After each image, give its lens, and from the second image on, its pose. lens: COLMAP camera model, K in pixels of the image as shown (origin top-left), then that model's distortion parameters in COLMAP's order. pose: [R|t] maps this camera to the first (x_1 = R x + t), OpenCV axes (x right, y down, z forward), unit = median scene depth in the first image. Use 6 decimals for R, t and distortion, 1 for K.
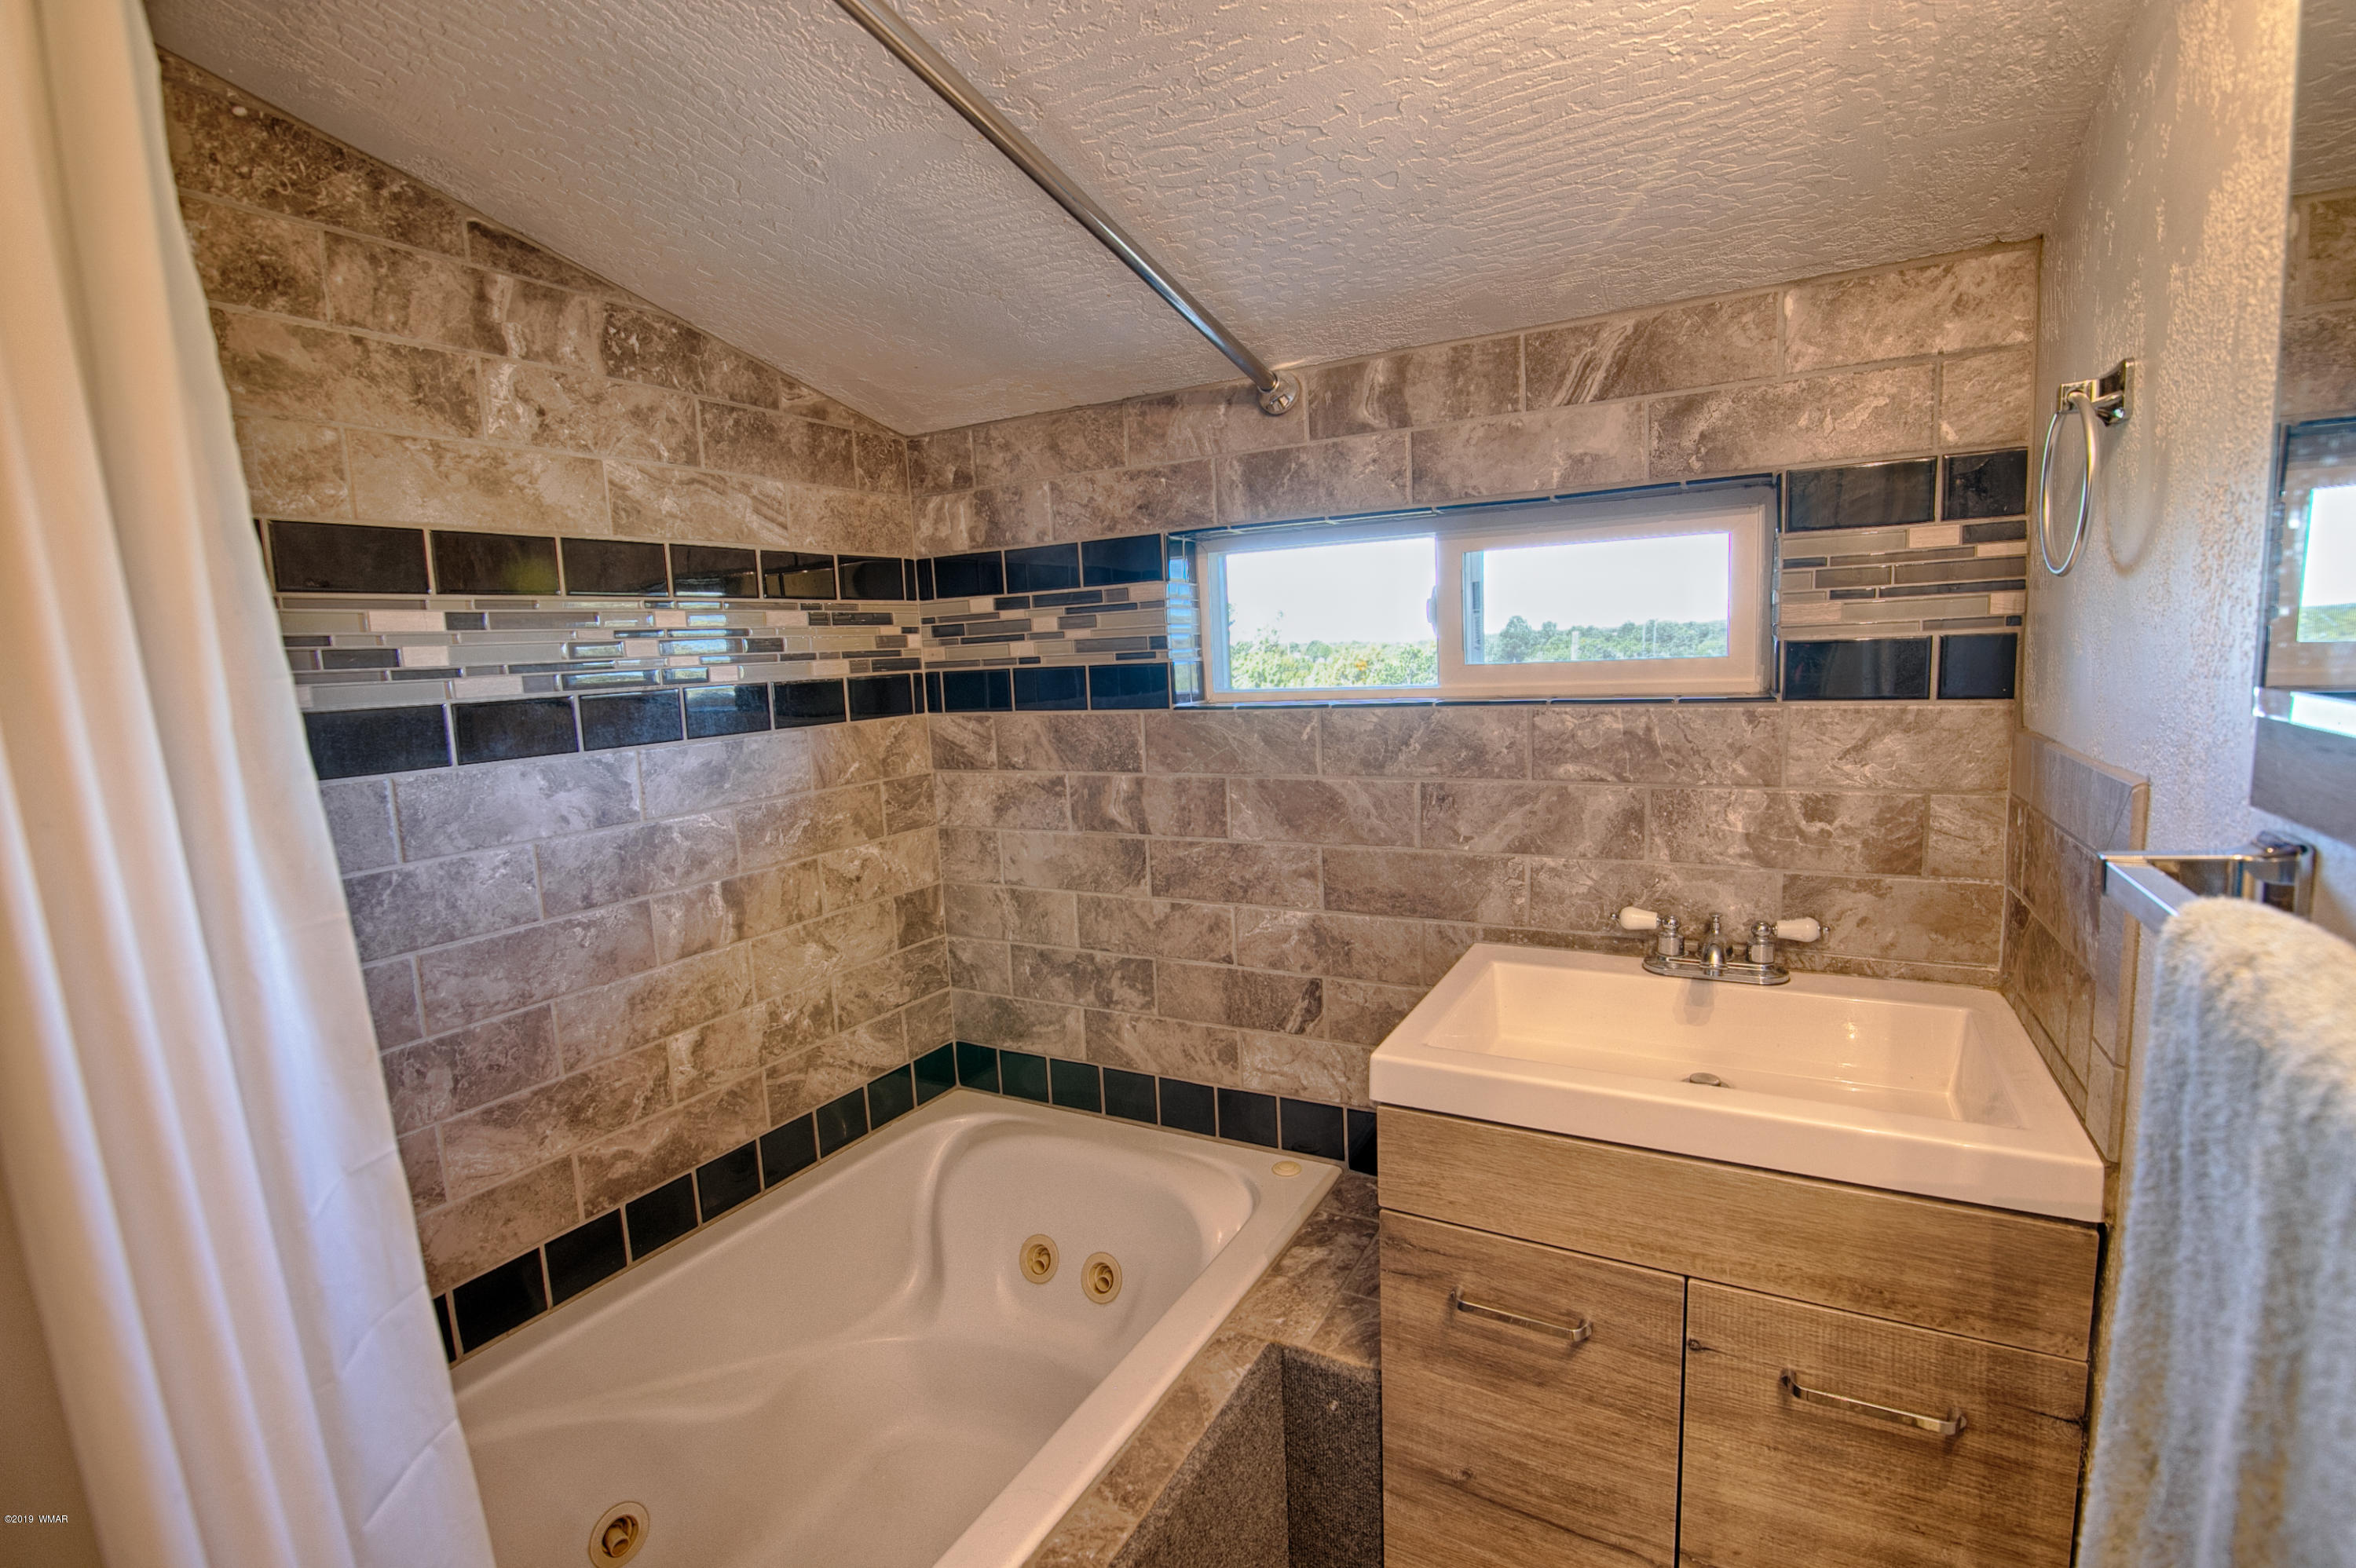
lens RADIAL K [[1076.9, 0, 1179.4], [0, 1076.9, 788.2], [0, 0, 1]] dist [-0.020749, 0.001440]
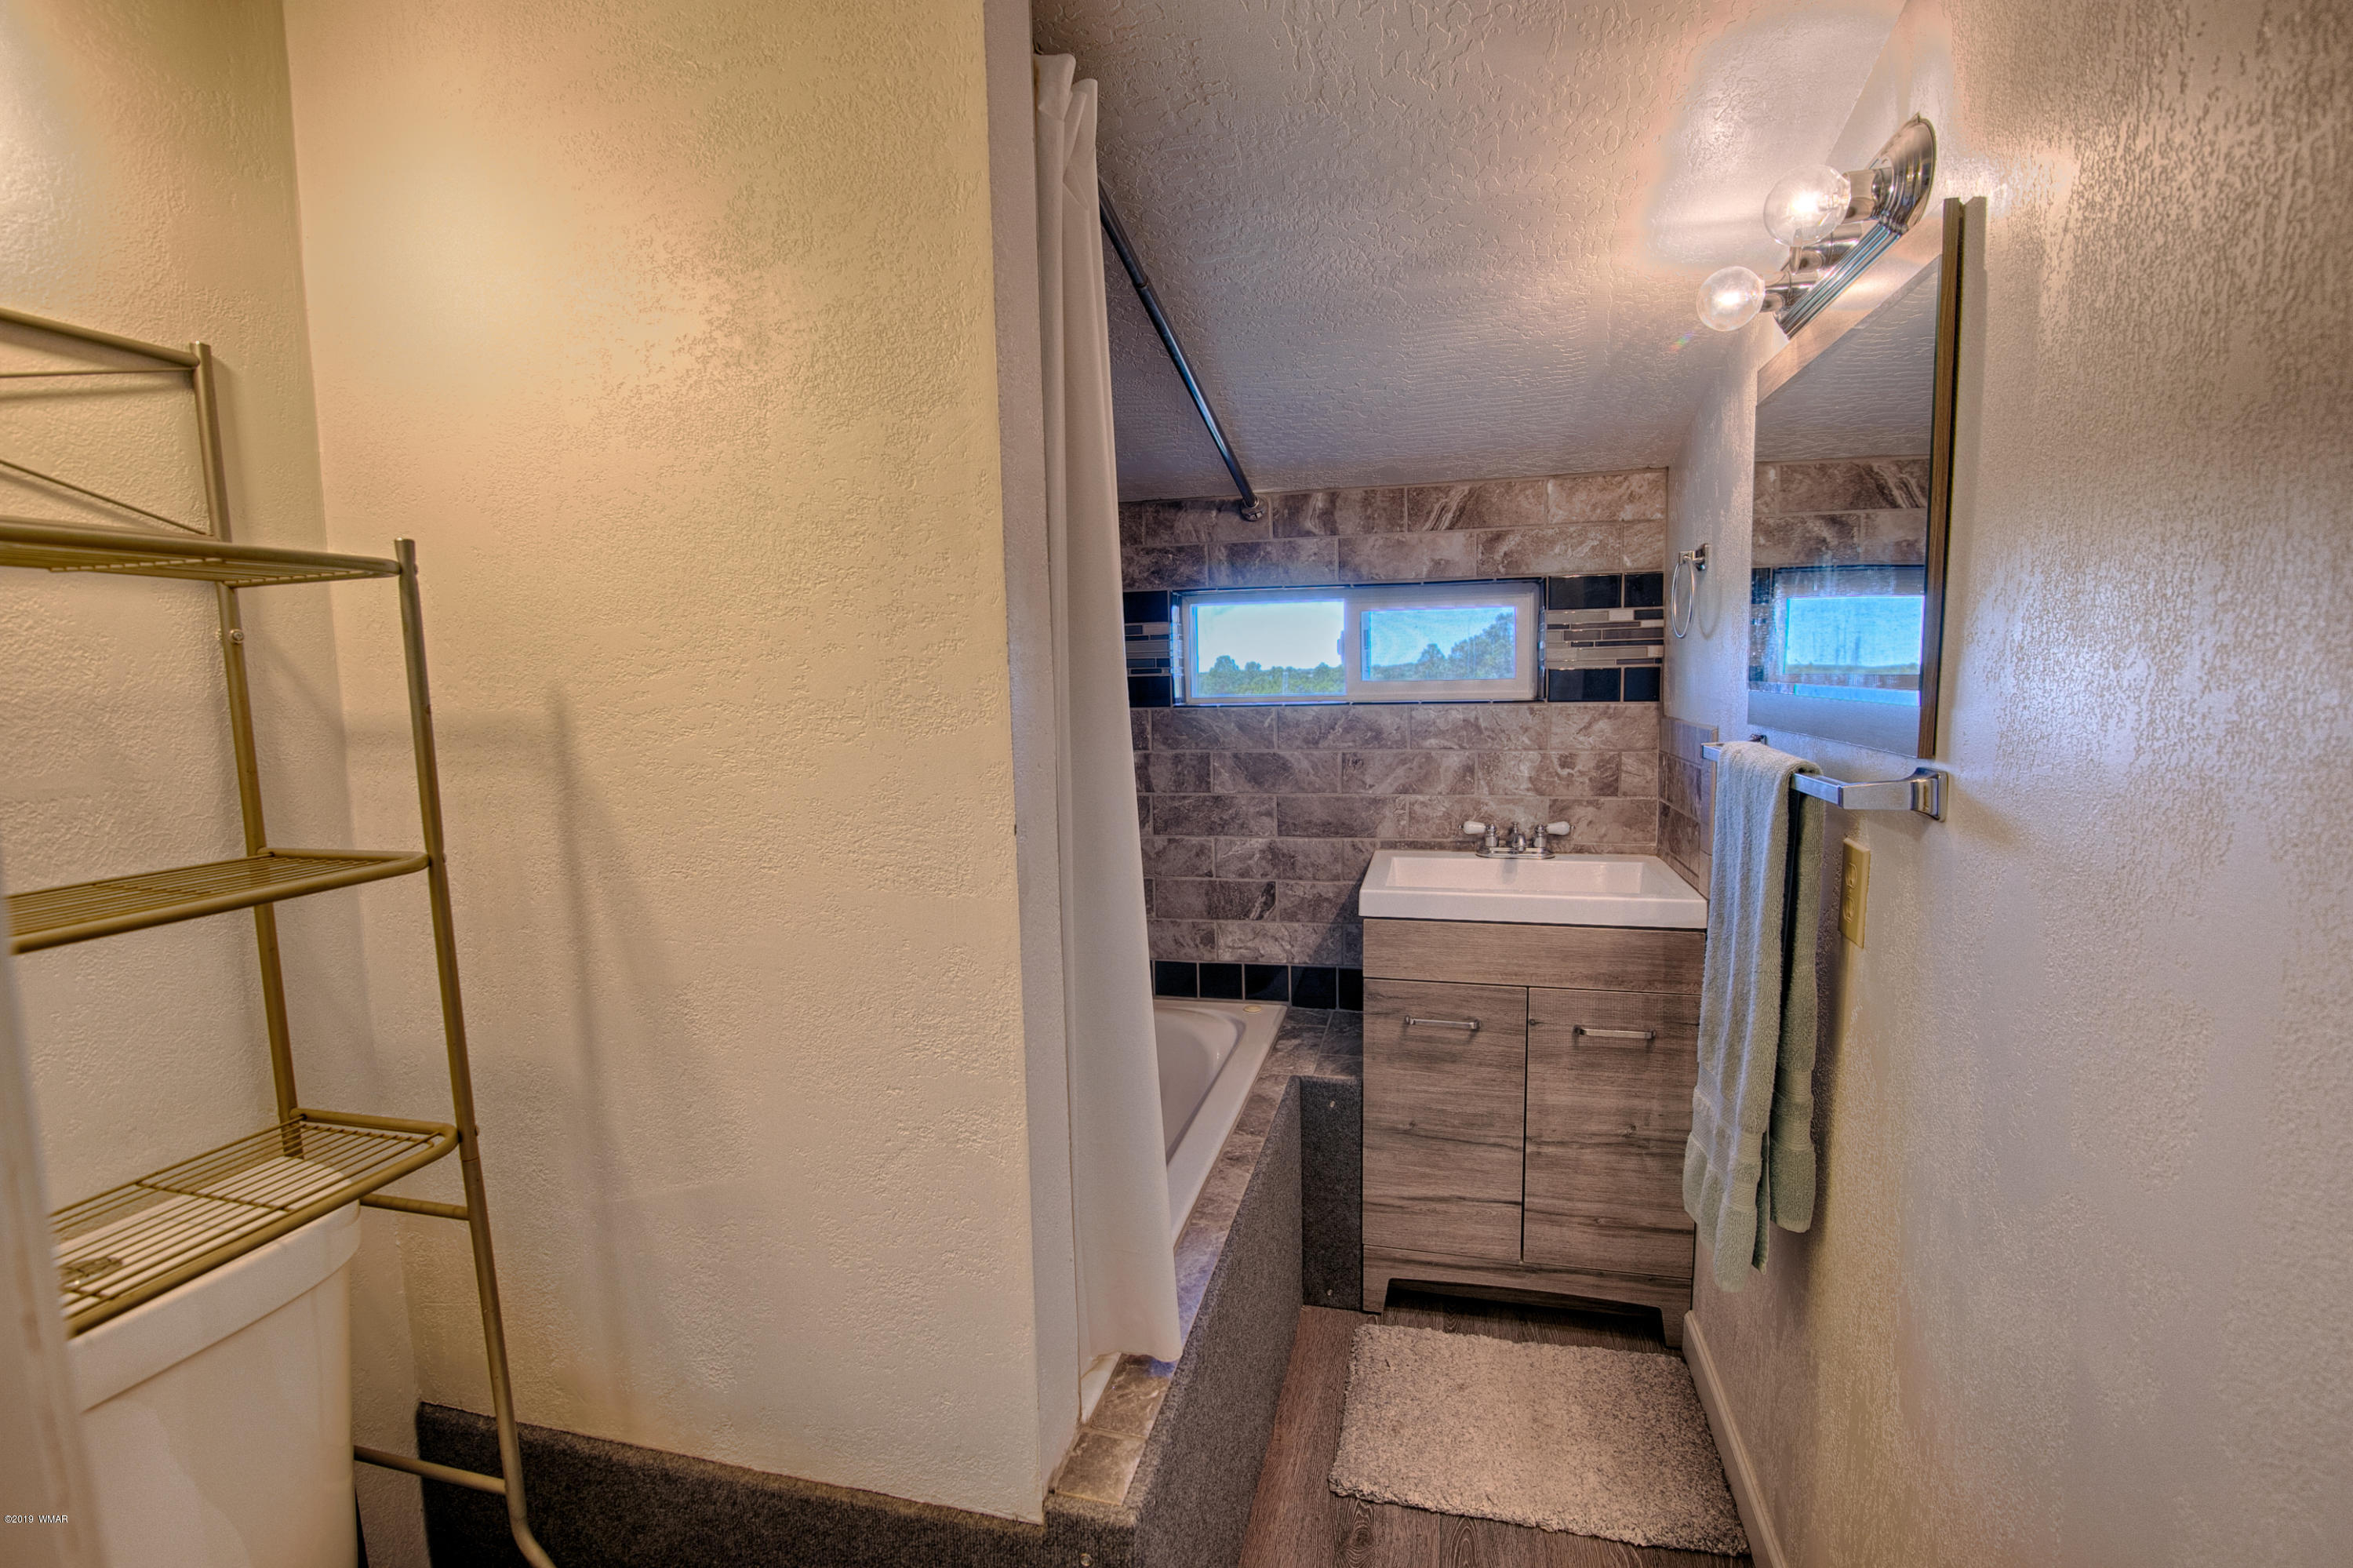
lens RADIAL K [[1075.6, 0, 1174.9], [0, 1075.6, 791.1], [0, 0, 1]] dist [-0.020749, 0.001440]
pose [[0.965714, -0.002899, 0.259593, -0.504192], [0.011098, 0.999485, -0.030124, 0.113821], [-0.259372, 0.031972, 0.965248, -0.568432]]
